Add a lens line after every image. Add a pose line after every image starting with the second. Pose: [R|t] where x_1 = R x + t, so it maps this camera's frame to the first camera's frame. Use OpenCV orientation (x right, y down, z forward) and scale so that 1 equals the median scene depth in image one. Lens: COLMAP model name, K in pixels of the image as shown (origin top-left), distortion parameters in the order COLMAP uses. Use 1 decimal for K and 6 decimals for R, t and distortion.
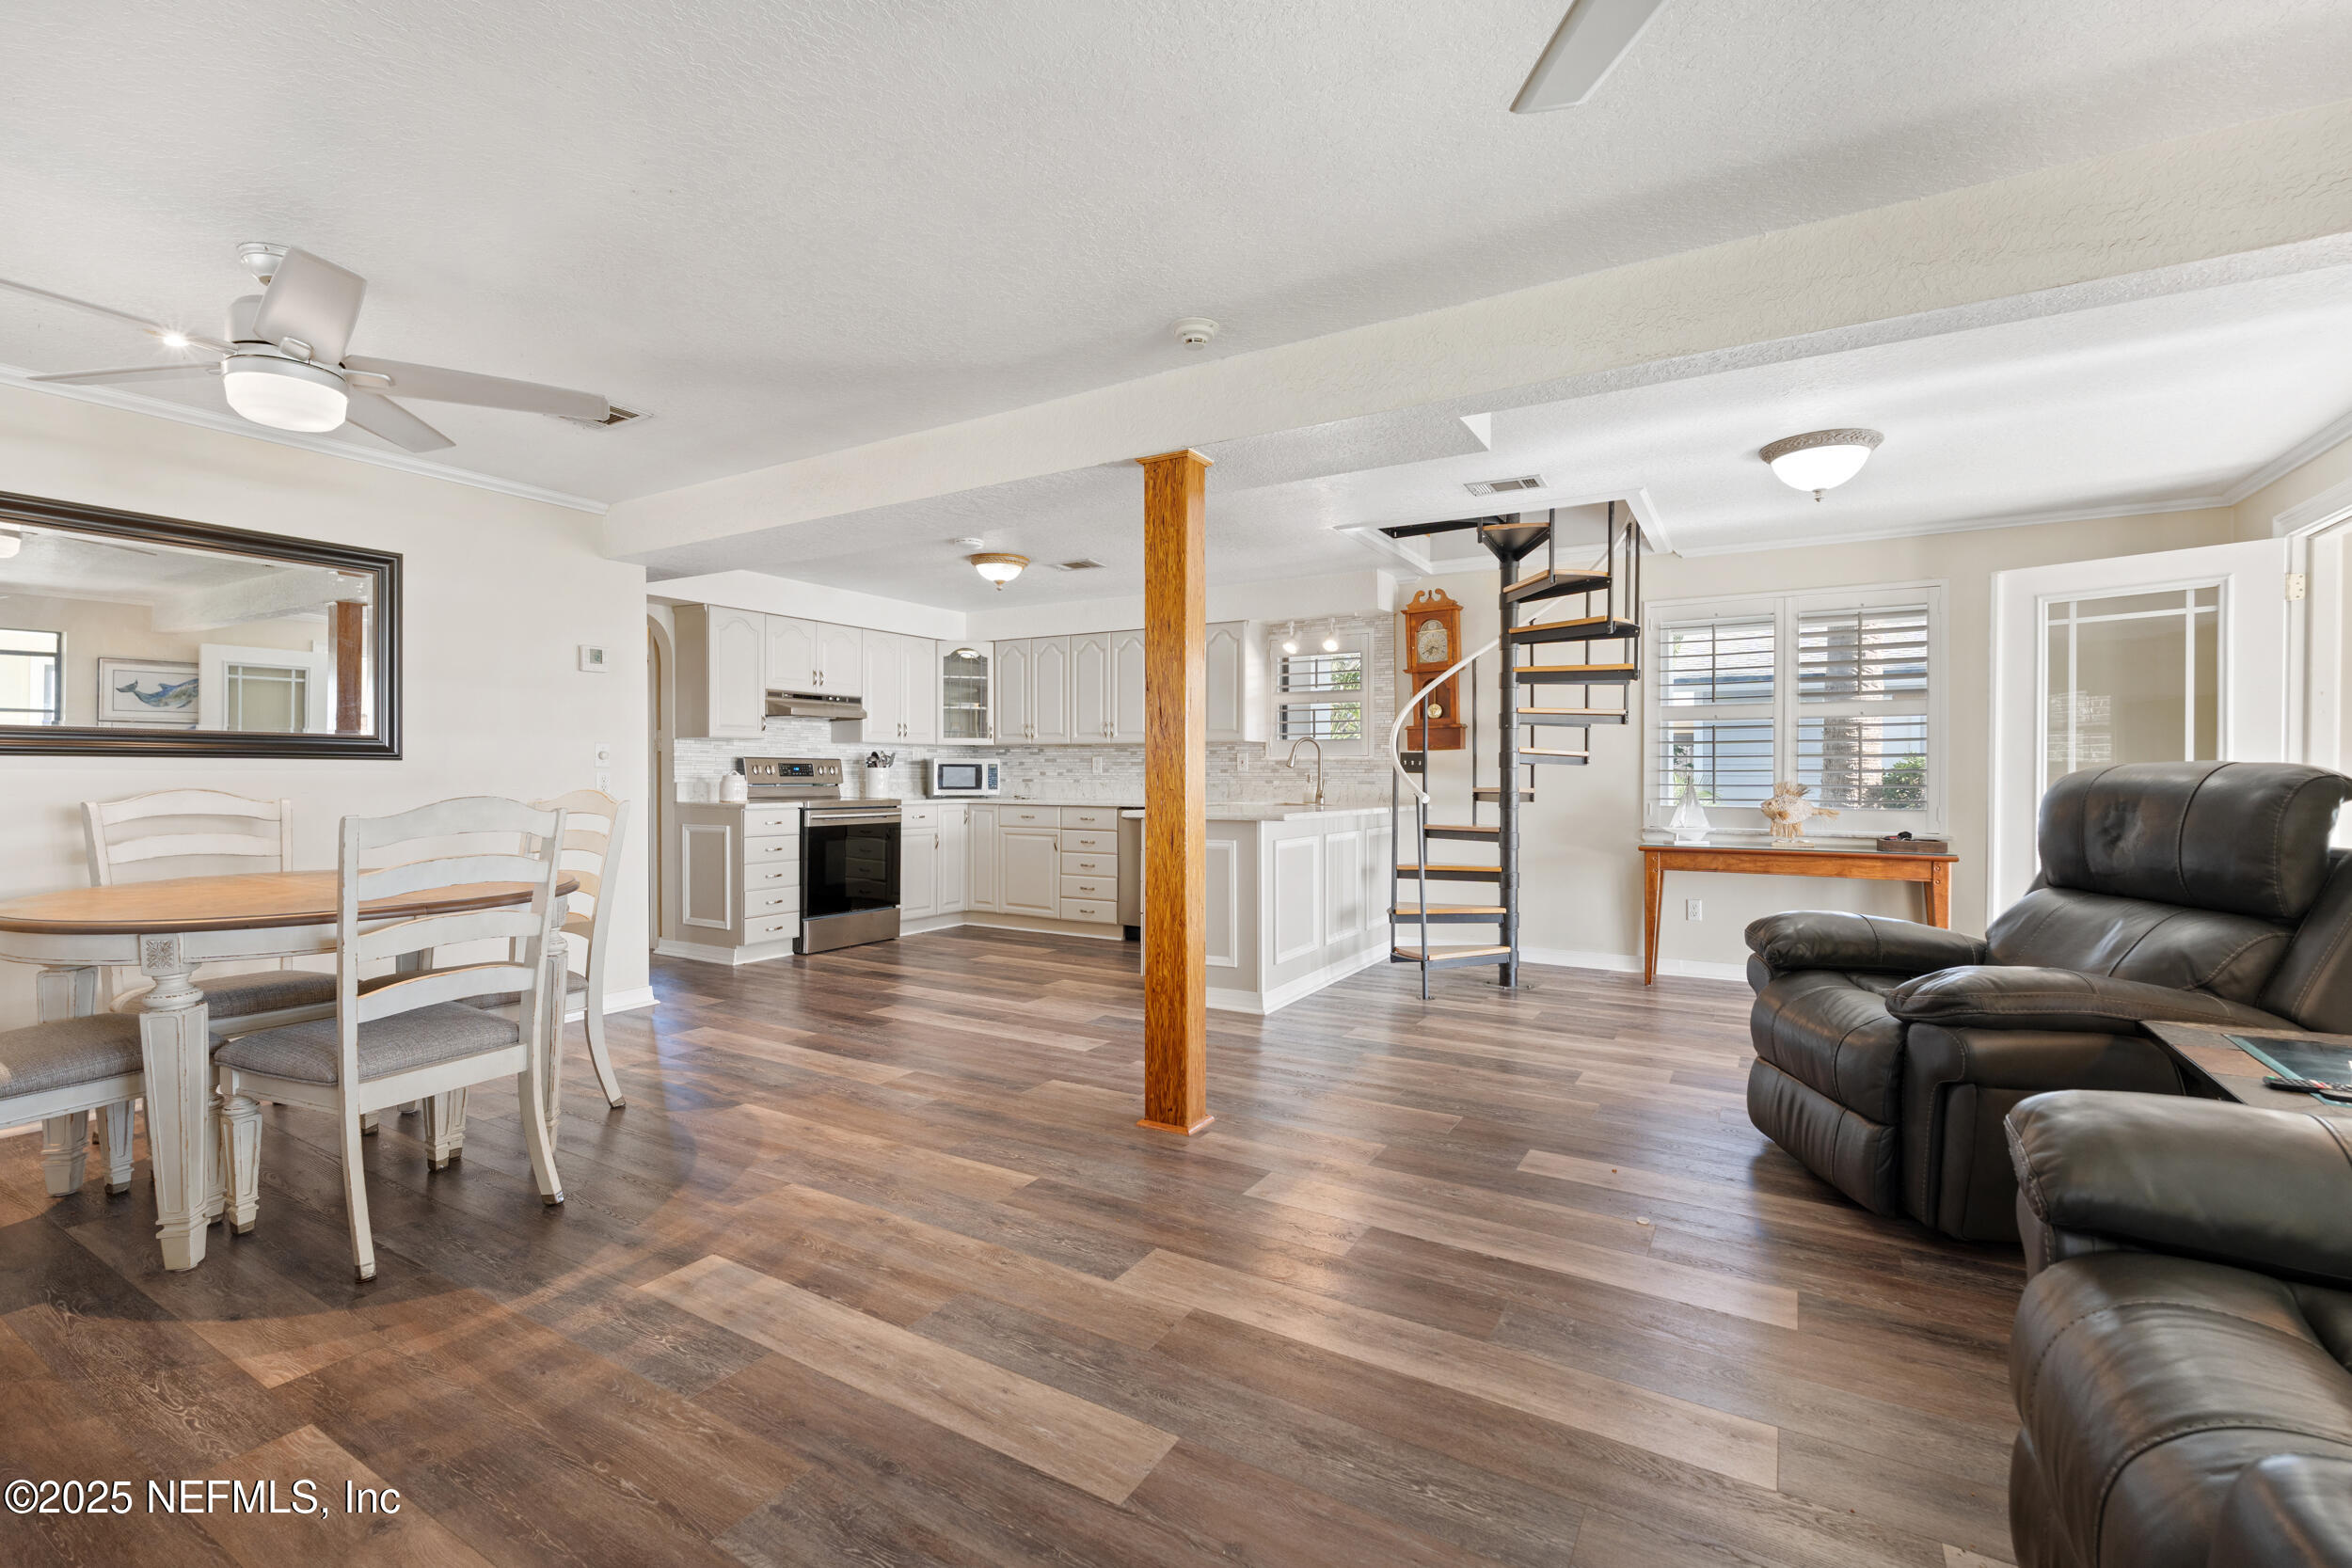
lens RADIAL K [[1030.8, 0, 1163.7], [0, 1030.8, 781.9], [0, 0, 1]] dist [-0.003317, -0.000041]
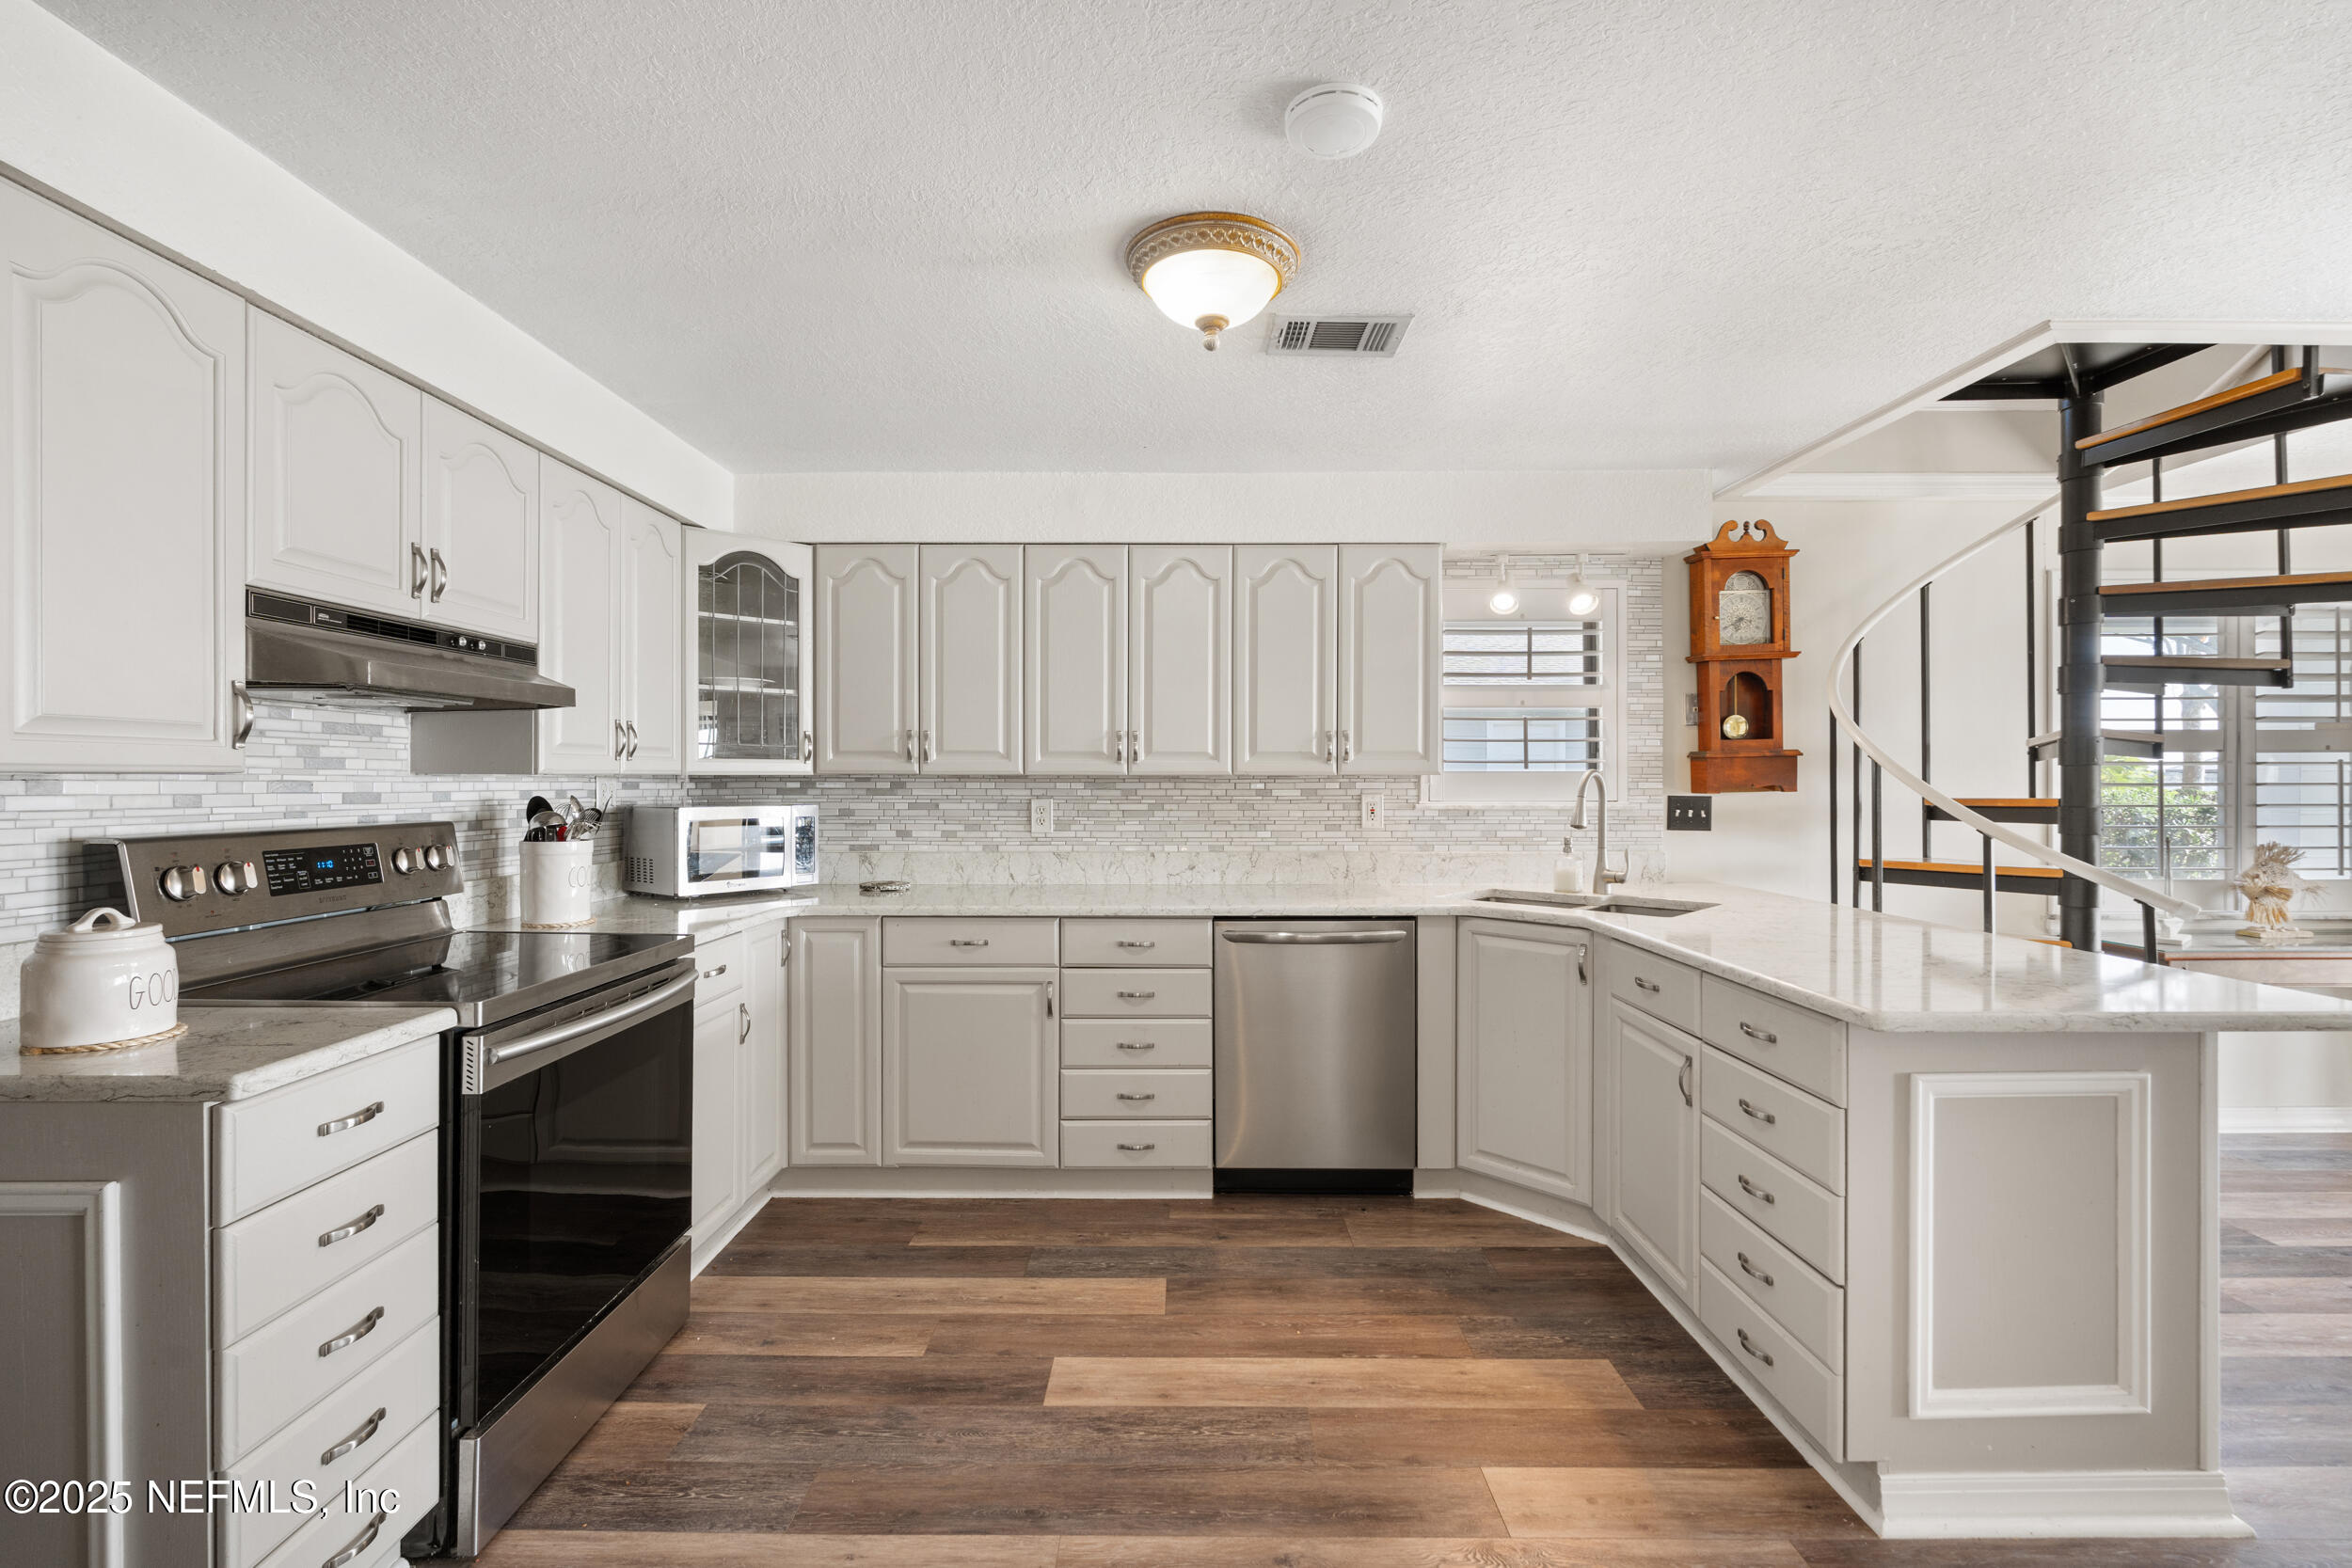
lens RADIAL K [[1030.8, 0, 1170.9], [0, 1030.8, 783.6], [0, 0, 1]] dist [-0.003317, -0.000041]
pose [[0.858208, -0.005176, 0.513277, -0.311400], [0.006714, 0.999977, -0.001142, -0.036371], [-0.513259, 0.004426, 0.858223, 0.637678]]
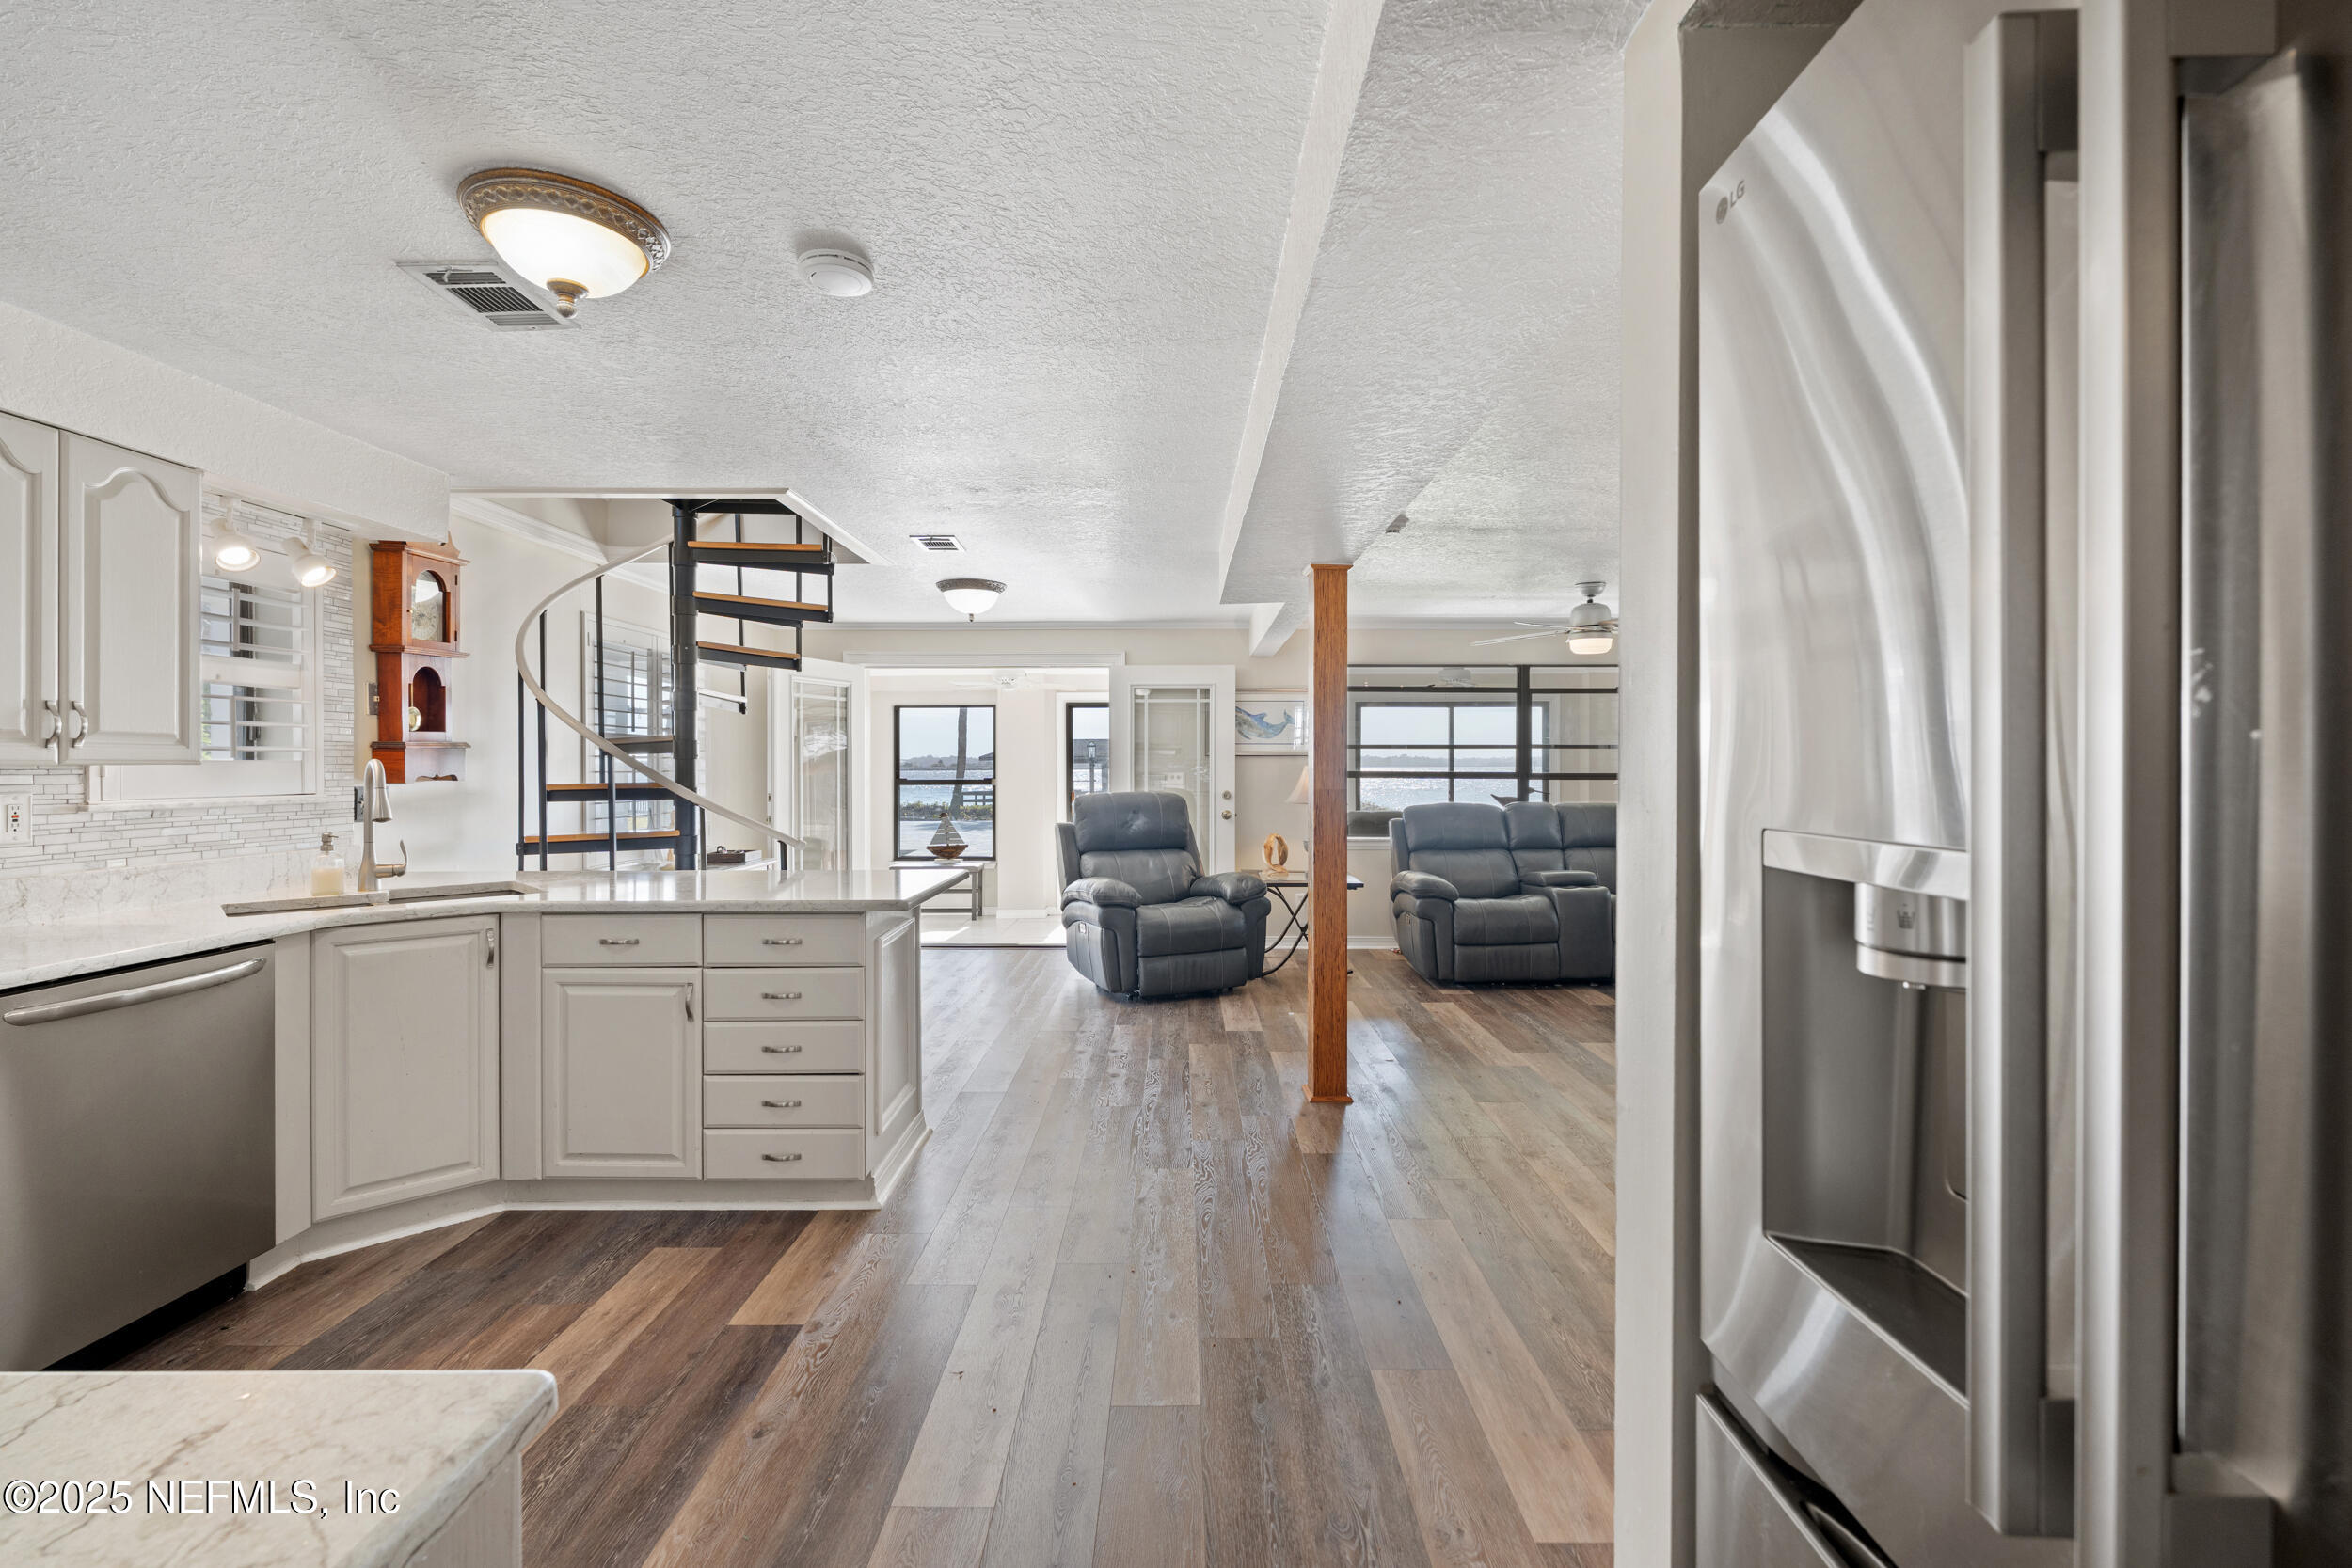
lens RADIAL K [[1030.8, 0, 1184.1], [0, 1030.8, 770.5], [0, 0, 1]] dist [-0.003317, -0.000041]
pose [[-0.522398, -0.006737, 0.852675, -0.482914], [0.006662, 0.999906, 0.011982, -0.040643], [-0.852676, 0.011940, -0.522304, 0.900161]]
